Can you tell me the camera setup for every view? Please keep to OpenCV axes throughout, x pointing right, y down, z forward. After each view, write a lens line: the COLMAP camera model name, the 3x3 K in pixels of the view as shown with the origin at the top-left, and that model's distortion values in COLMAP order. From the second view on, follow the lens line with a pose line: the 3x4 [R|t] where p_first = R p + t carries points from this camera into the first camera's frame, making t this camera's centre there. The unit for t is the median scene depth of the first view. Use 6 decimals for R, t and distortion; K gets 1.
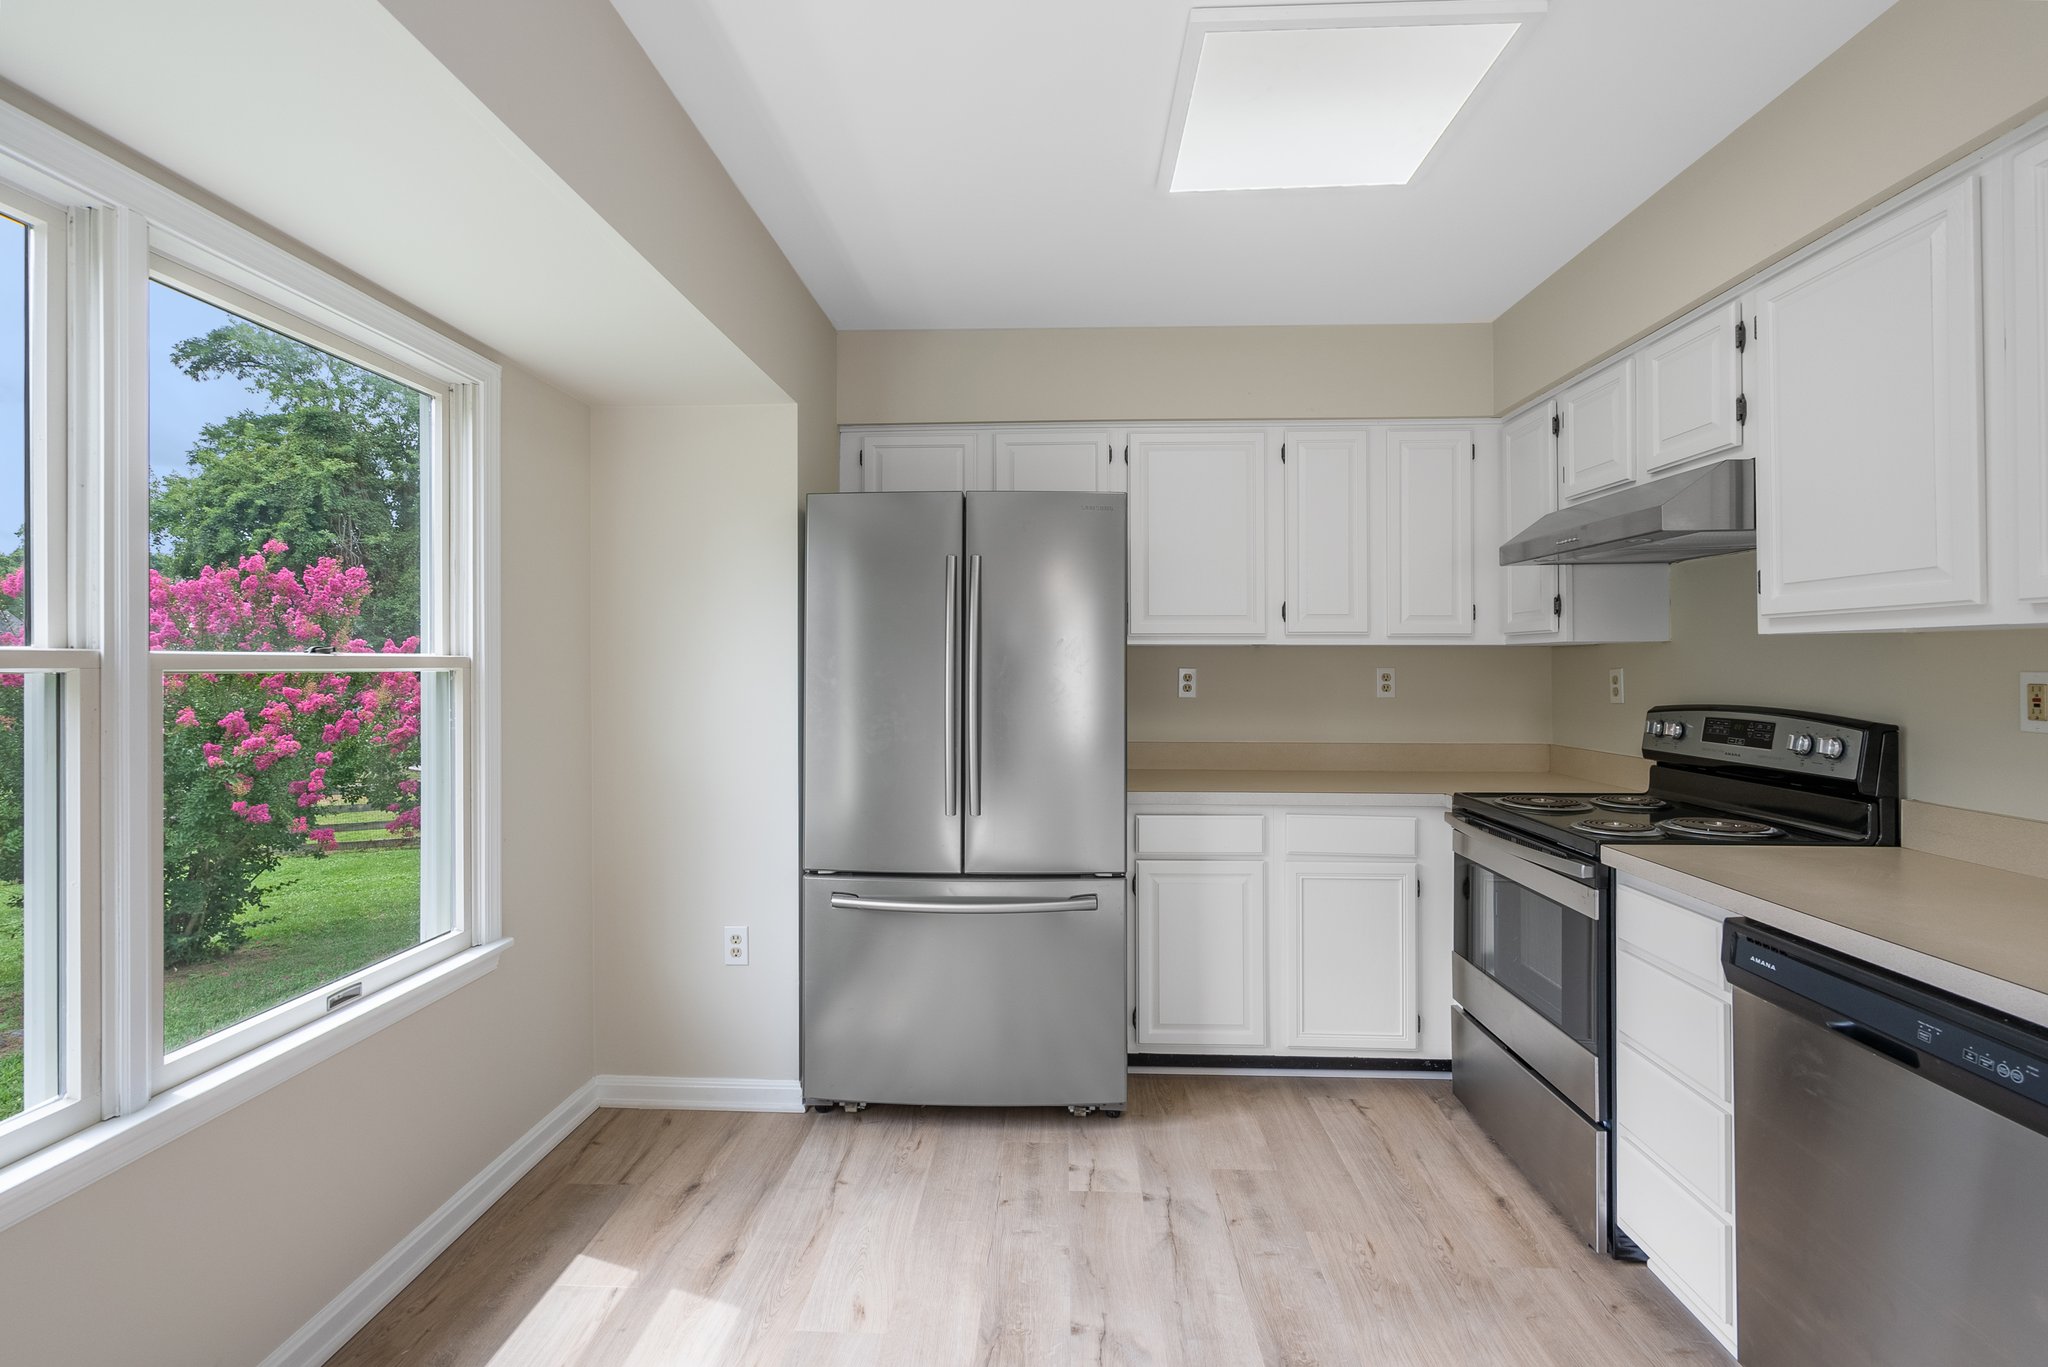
lens RADIAL K [[936.2, 0, 1014.1], [0, 936.2, 655.1], [0, 0, 1]] dist [-0.002162, 0.000178]
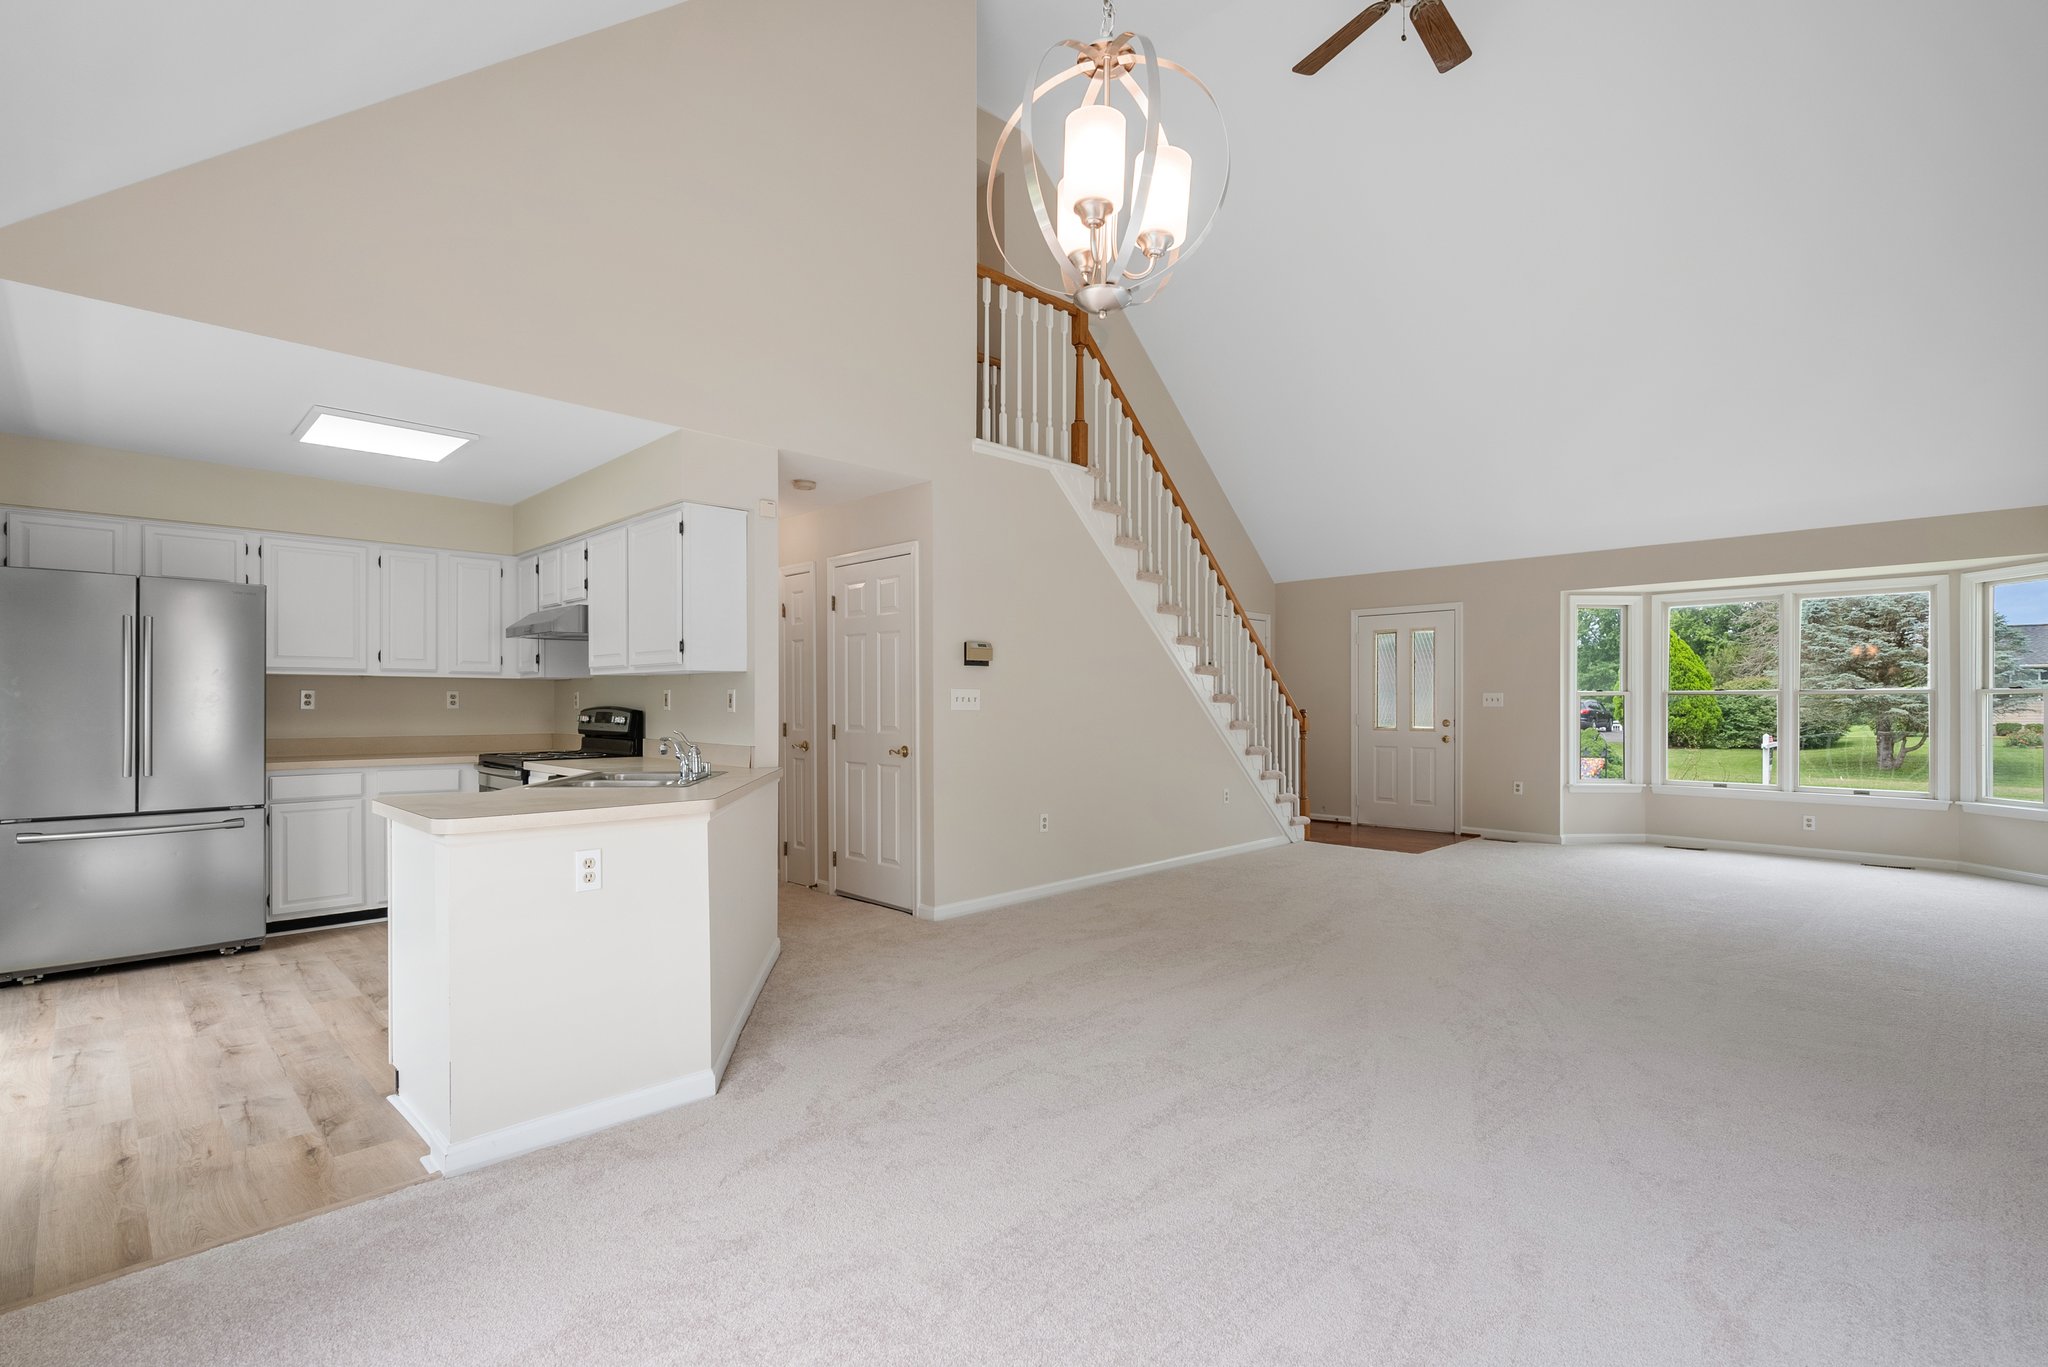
lens RADIAL K [[932.4, 0, 1024.9], [0, 932.4, 704.8], [0, 0, 1]] dist [-0.001865, 0.000657]
pose [[0.665604, -0.001500, 0.746304, -0.235159], [-0.008118, 0.999924, 0.009250, 0.019738], [-0.746261, -0.012216, 0.665541, -1.216821]]
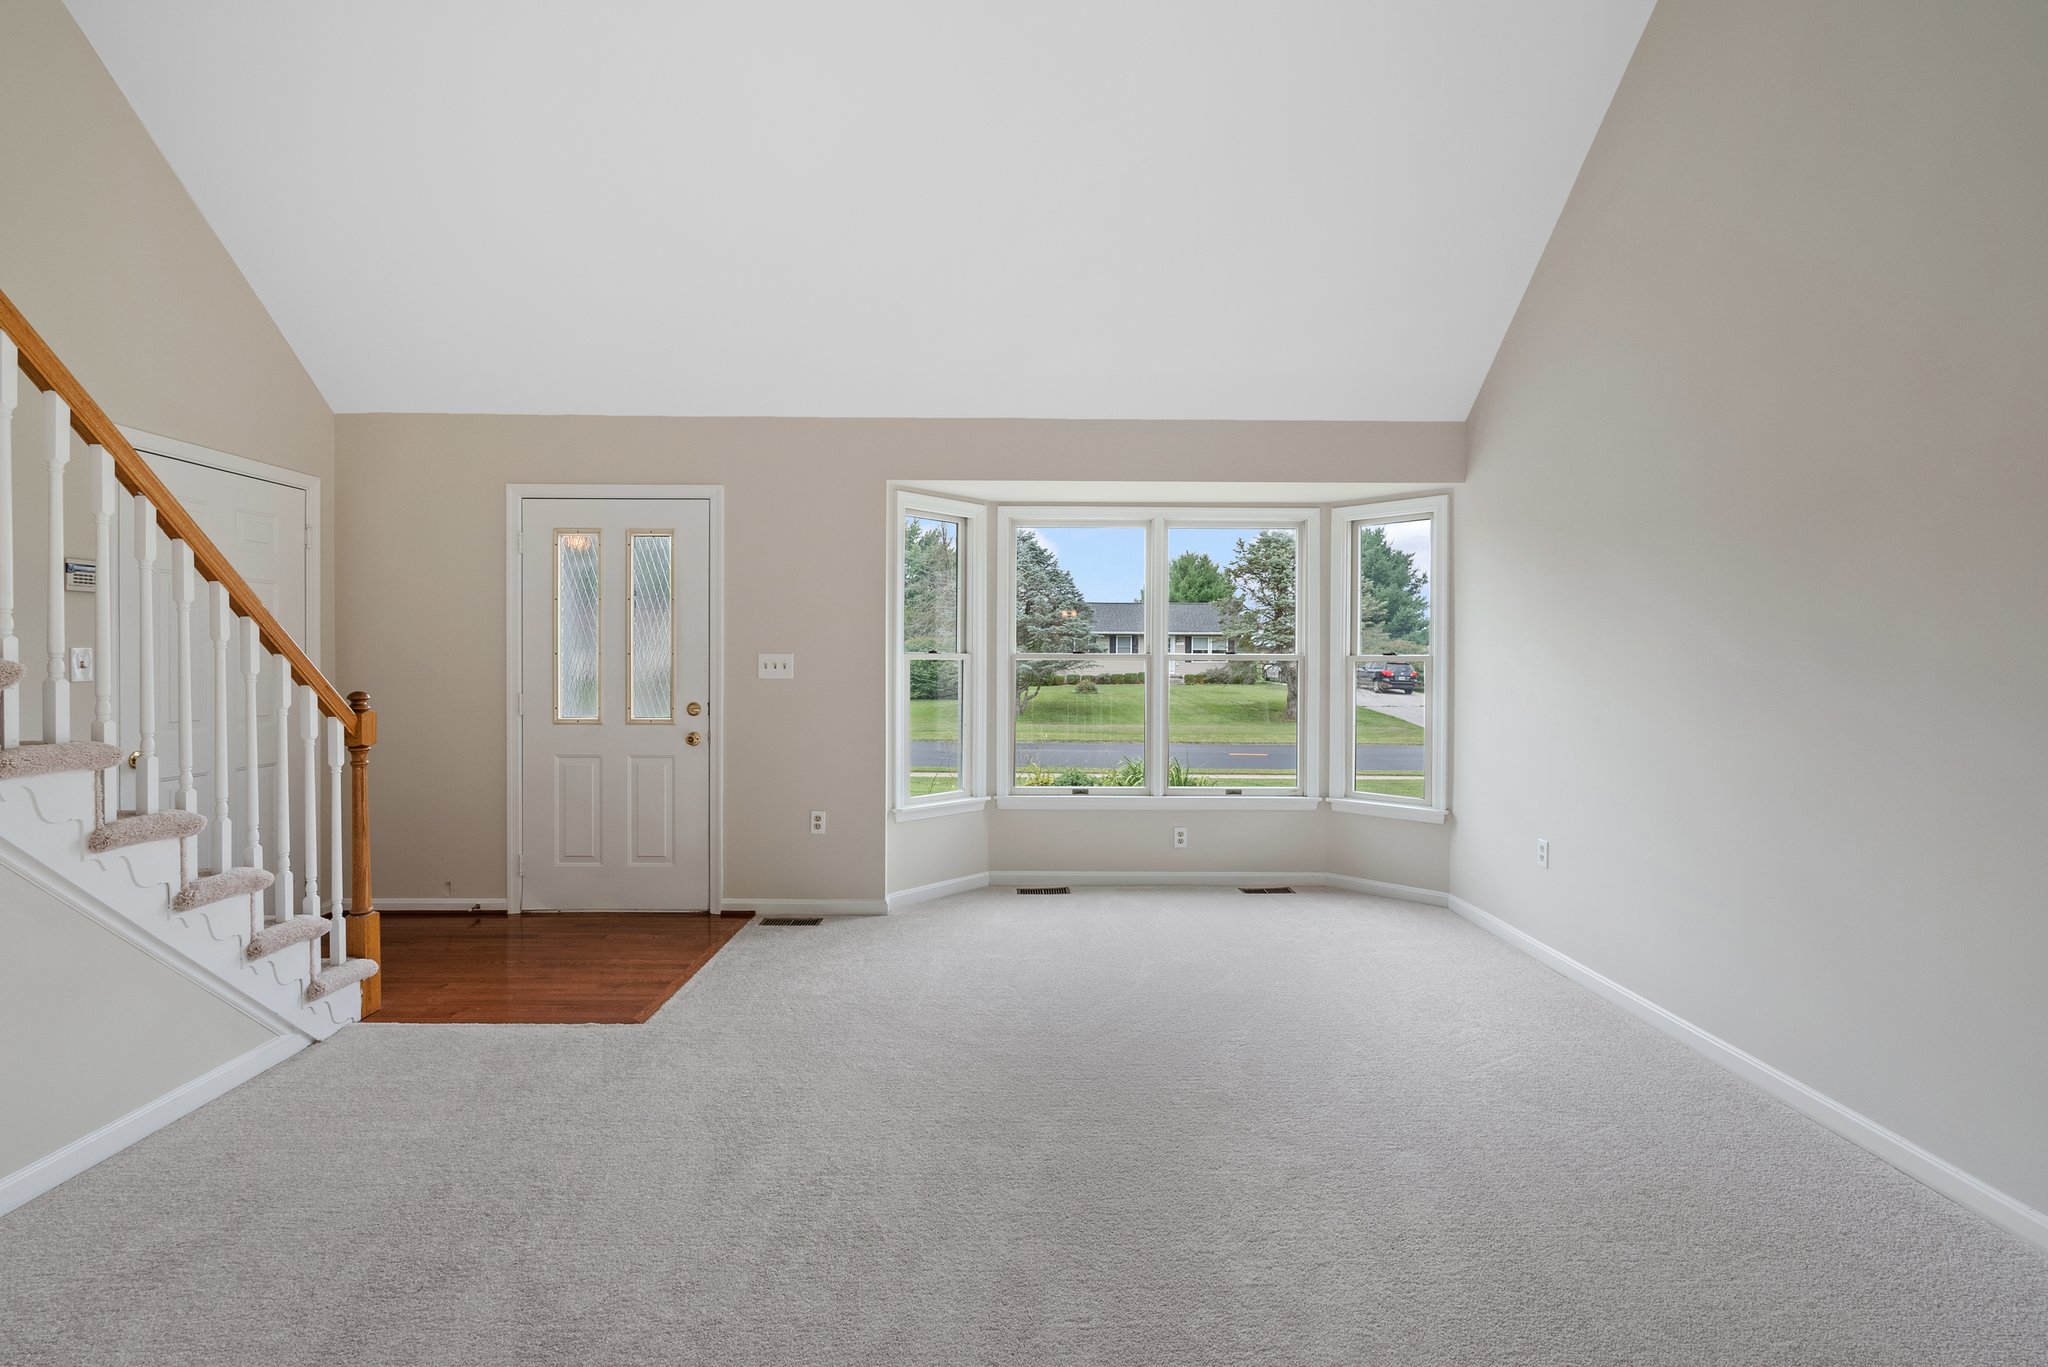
lens RADIAL K [[933.0, 0, 1023.4], [0, 933.0, 669.2], [0, 0, 1]] dist [-0.002879, 0.000467]
pose [[-0.066236, -0.011904, 0.997733, 1.416476], [-0.015462, 0.999821, 0.010902, -0.001807], [-0.997684, -0.014705, -0.066408, -0.638948]]
